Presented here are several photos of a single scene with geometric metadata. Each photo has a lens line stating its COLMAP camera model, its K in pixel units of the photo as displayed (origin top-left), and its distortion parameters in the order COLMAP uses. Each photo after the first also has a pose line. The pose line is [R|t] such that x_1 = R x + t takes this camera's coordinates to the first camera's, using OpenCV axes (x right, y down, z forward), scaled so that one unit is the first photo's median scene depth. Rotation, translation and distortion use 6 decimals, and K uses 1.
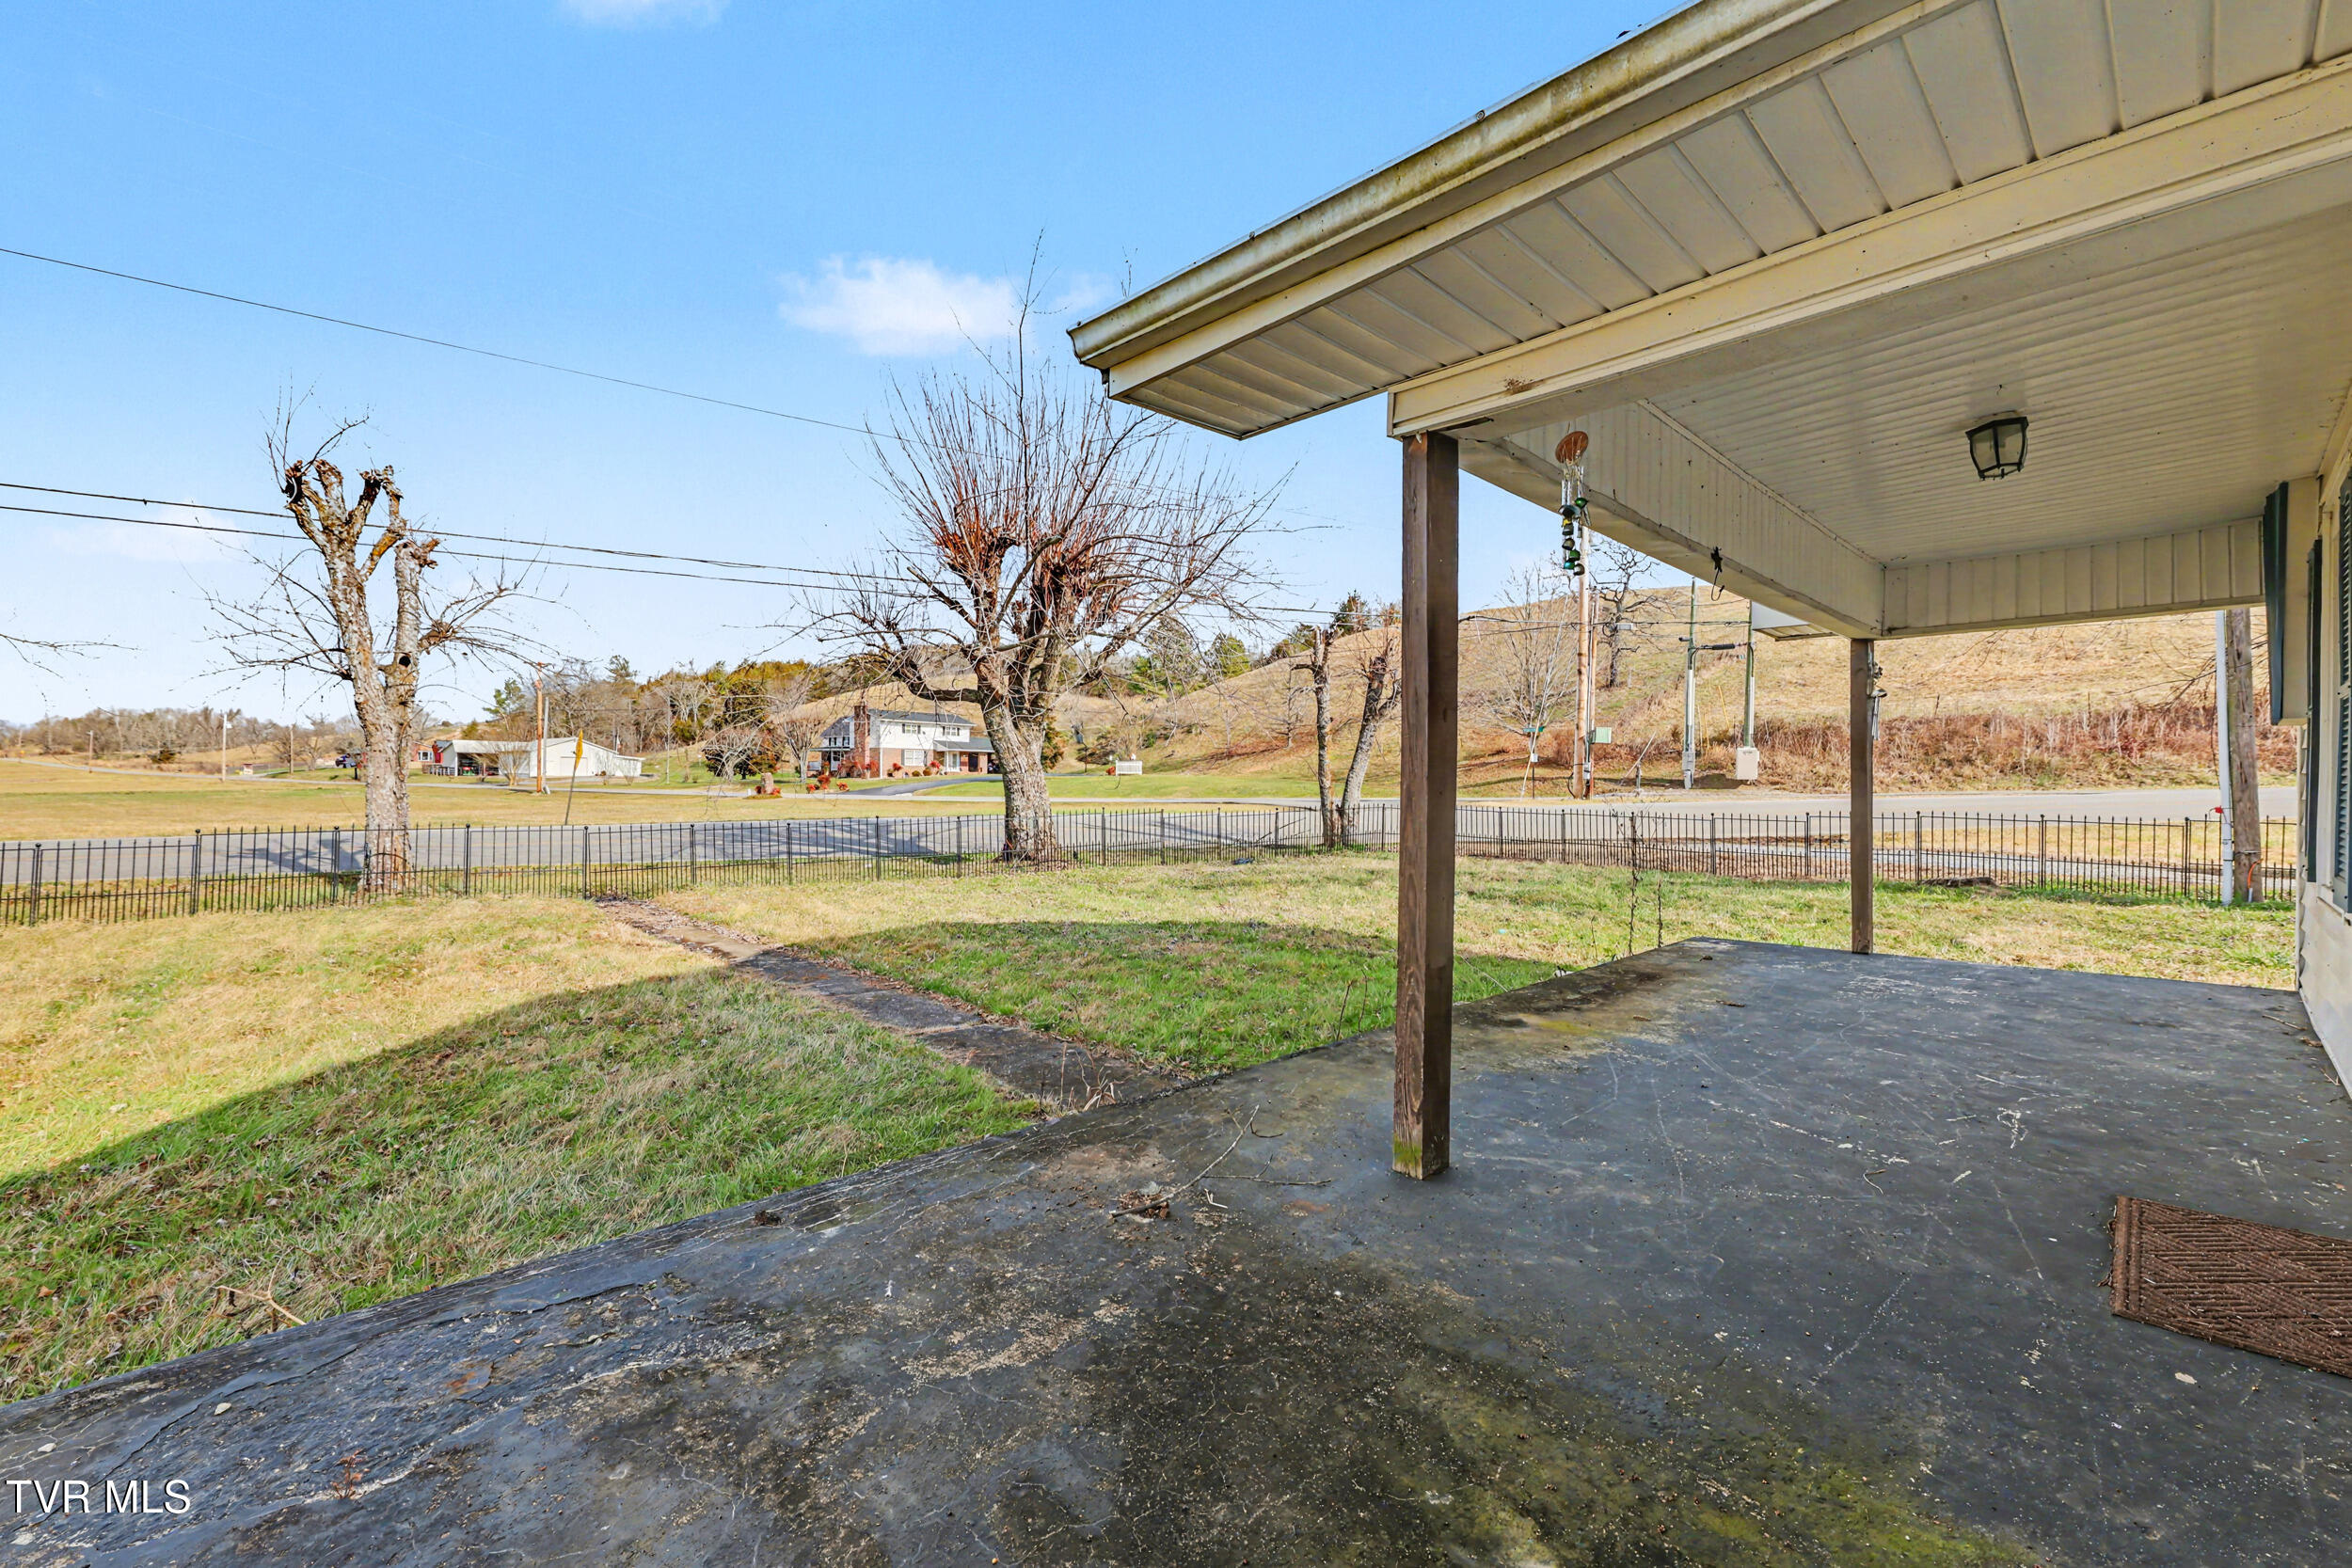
lens RADIAL K [[985.1, 0, 1162.8], [0, 985.1, 783.9], [0, 0, 1]] dist [-0.001140, -0.000167]
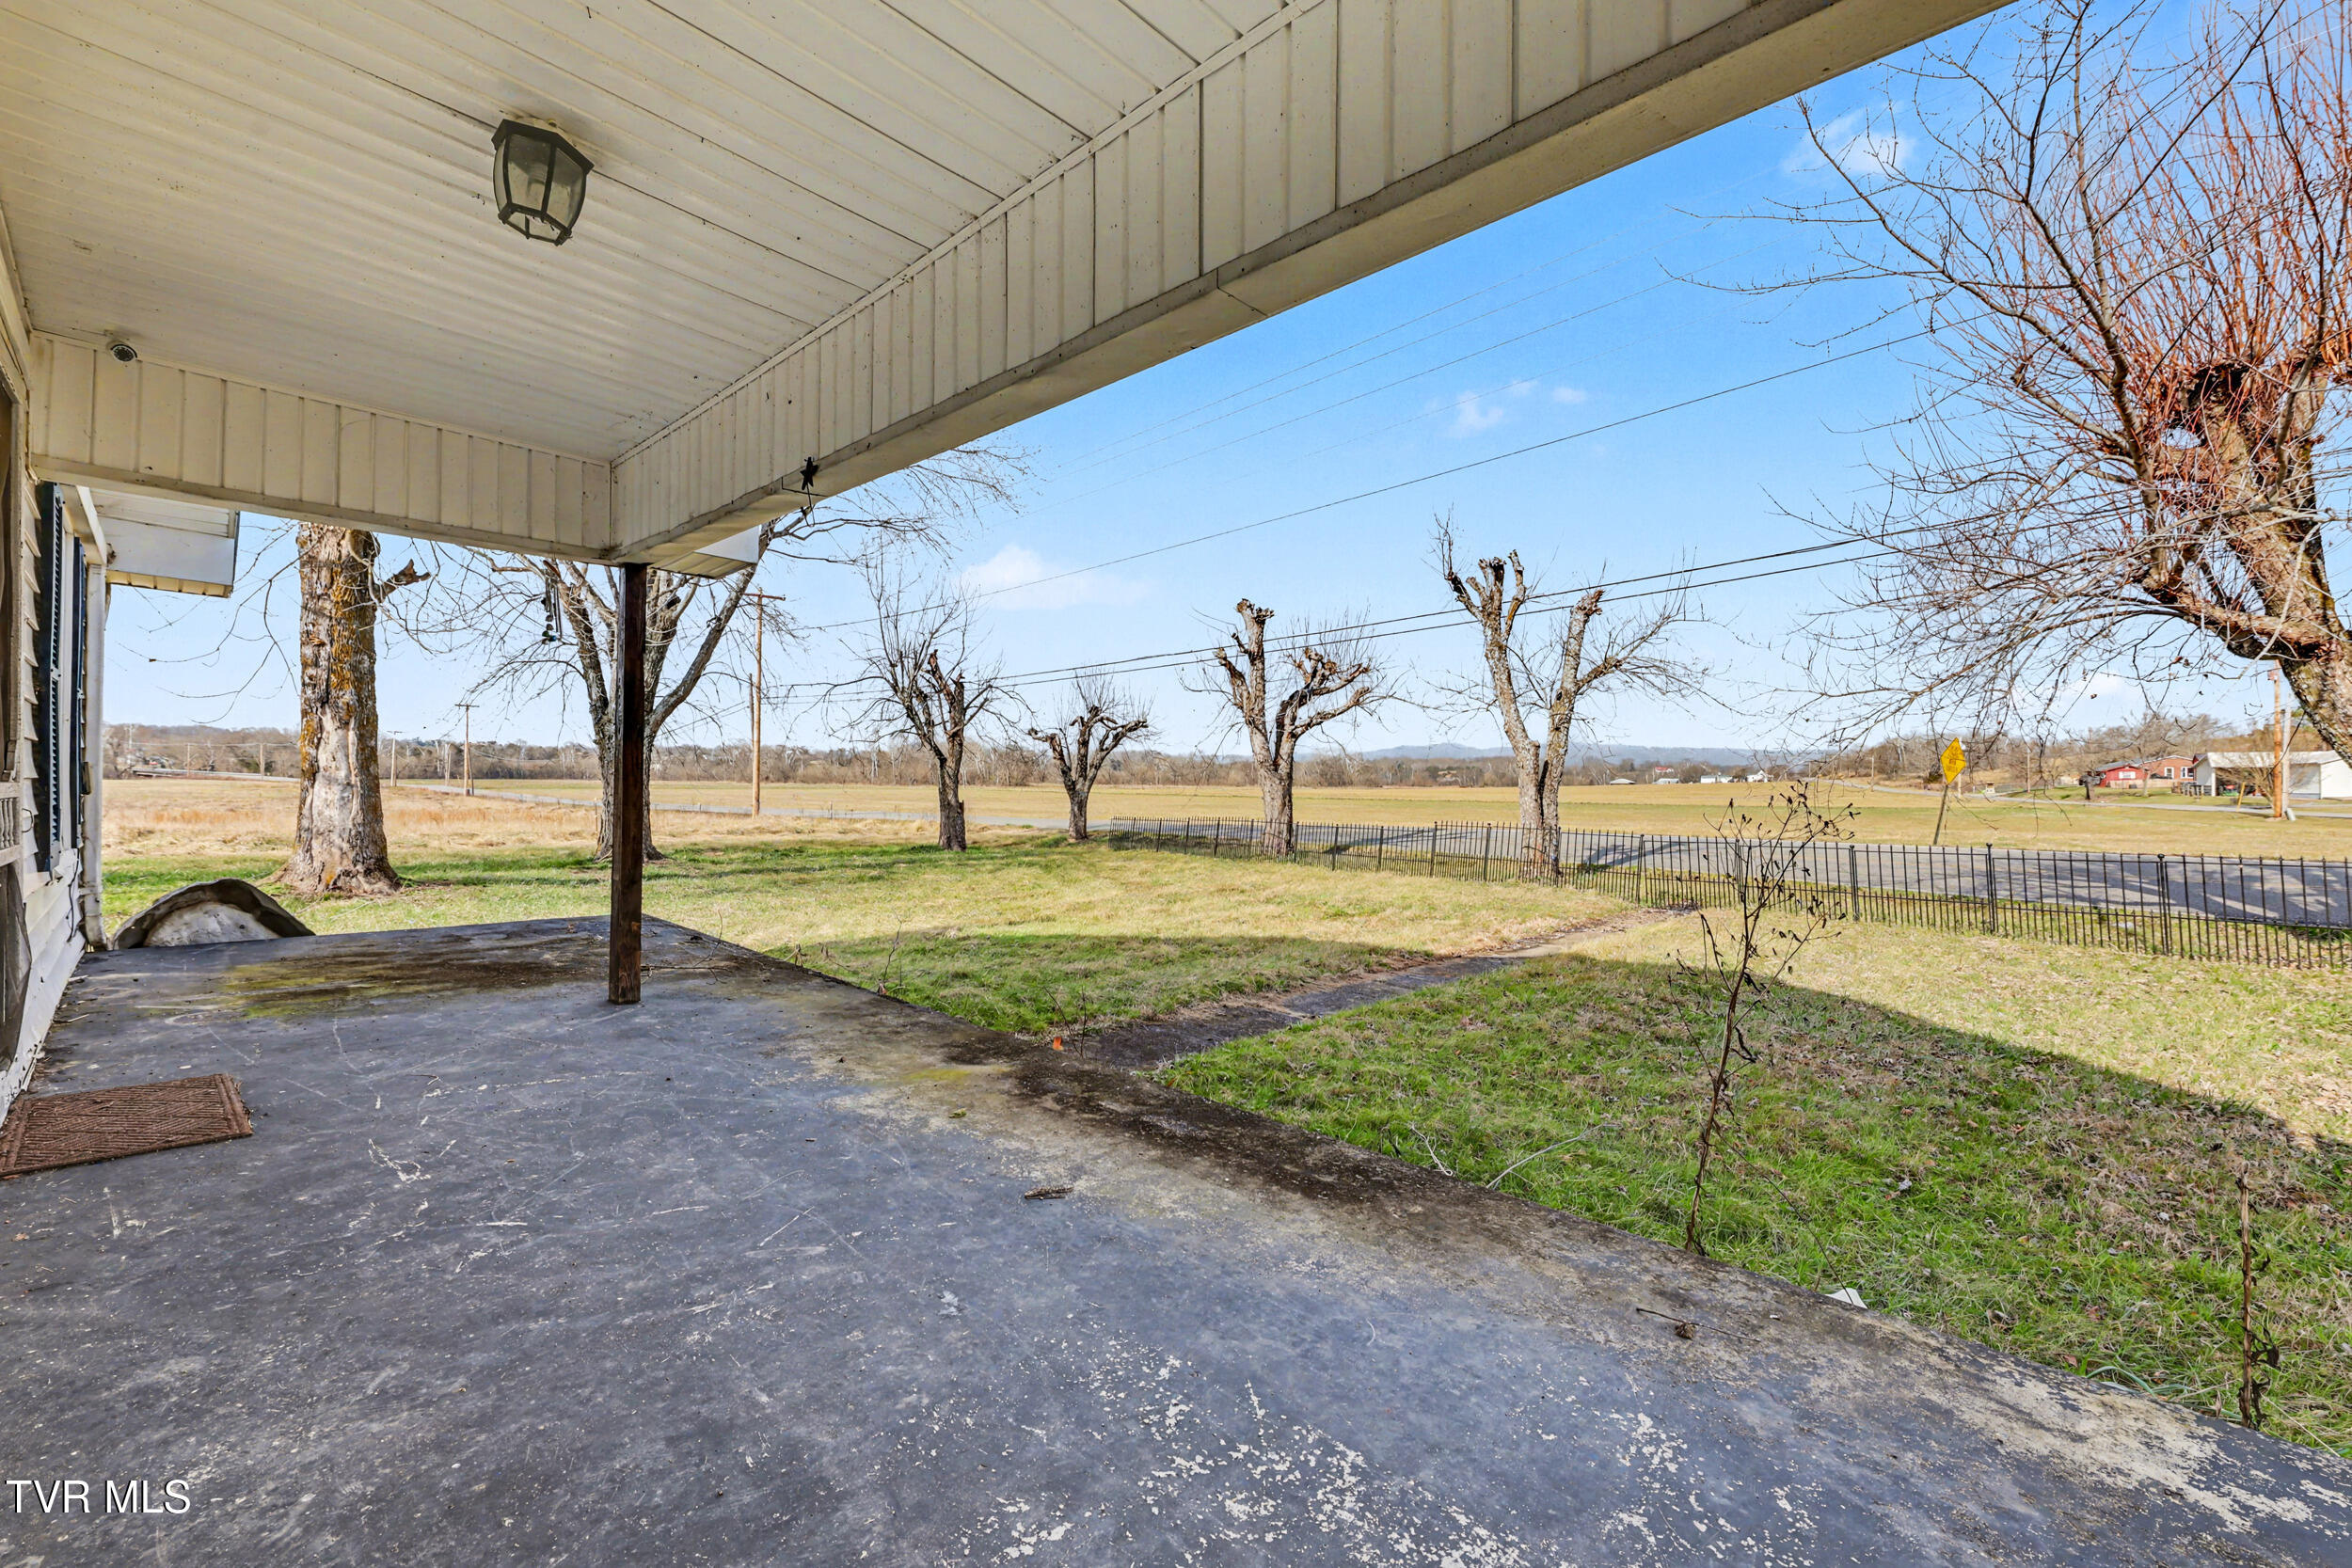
lens RADIAL K [[985.1, 0, 1162.8], [0, 985.1, 783.9], [0, 0, 1]] dist [-0.001140, -0.000167]
pose [[0.022752, -0.006698, -0.999719, 0.102719], [-0.014395, 0.999872, -0.007026, 0.000638], [0.999637, 0.014551, 0.022653, 0.097162]]
